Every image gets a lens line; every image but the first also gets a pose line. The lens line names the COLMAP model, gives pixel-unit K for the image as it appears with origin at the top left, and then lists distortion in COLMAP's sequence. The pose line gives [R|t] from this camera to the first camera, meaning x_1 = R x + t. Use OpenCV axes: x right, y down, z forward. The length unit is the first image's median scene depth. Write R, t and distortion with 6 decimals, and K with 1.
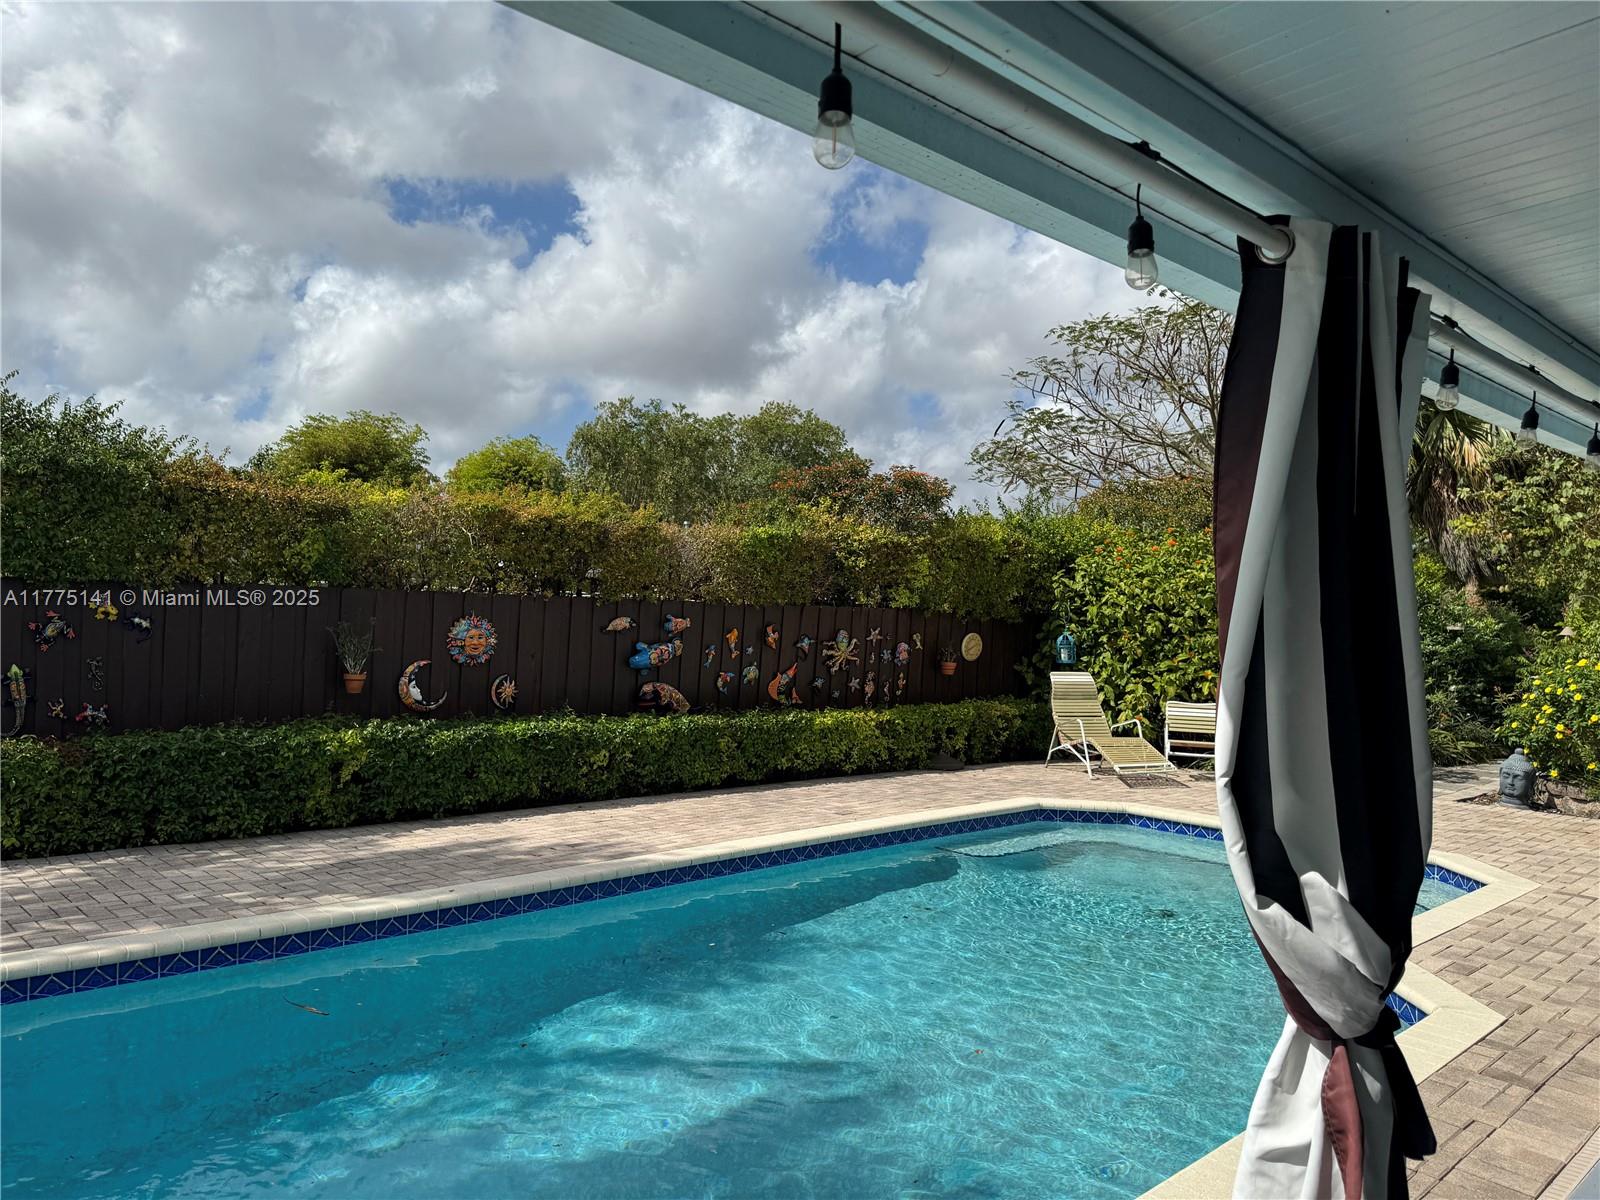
lens RADIAL K [[1114.1, 0, 784.5], [0, 1114.1, 613.8], [0, 0, 1]] dist [0.032797, -0.032318]
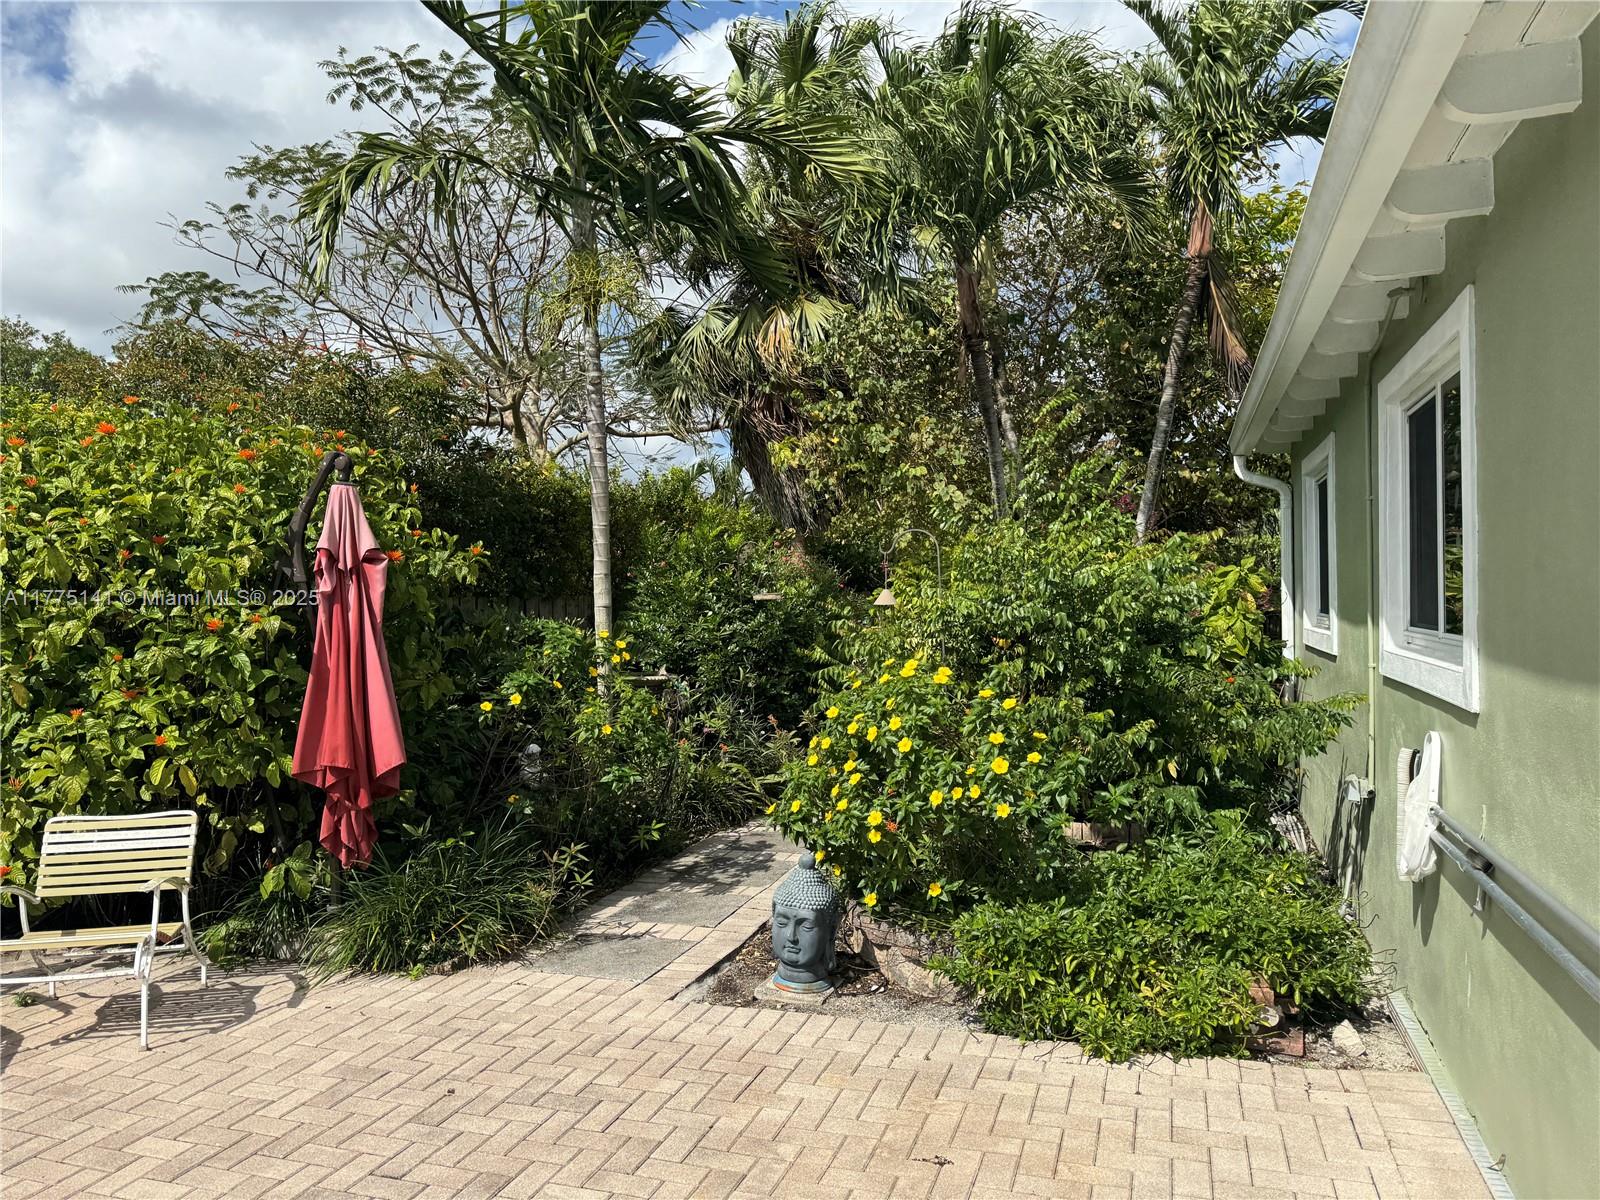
lens RADIAL K [[1114.1, 0, 802.6], [0, 1114.1, 595.0], [0, 0, 1]] dist [0.032797, -0.032318]
pose [[0.868473, -0.037435, 0.494321, 0.433127], [0.035880, 0.999276, 0.012638, 0.006184], [-0.494436, 0.006760, 0.869188, 0.605277]]
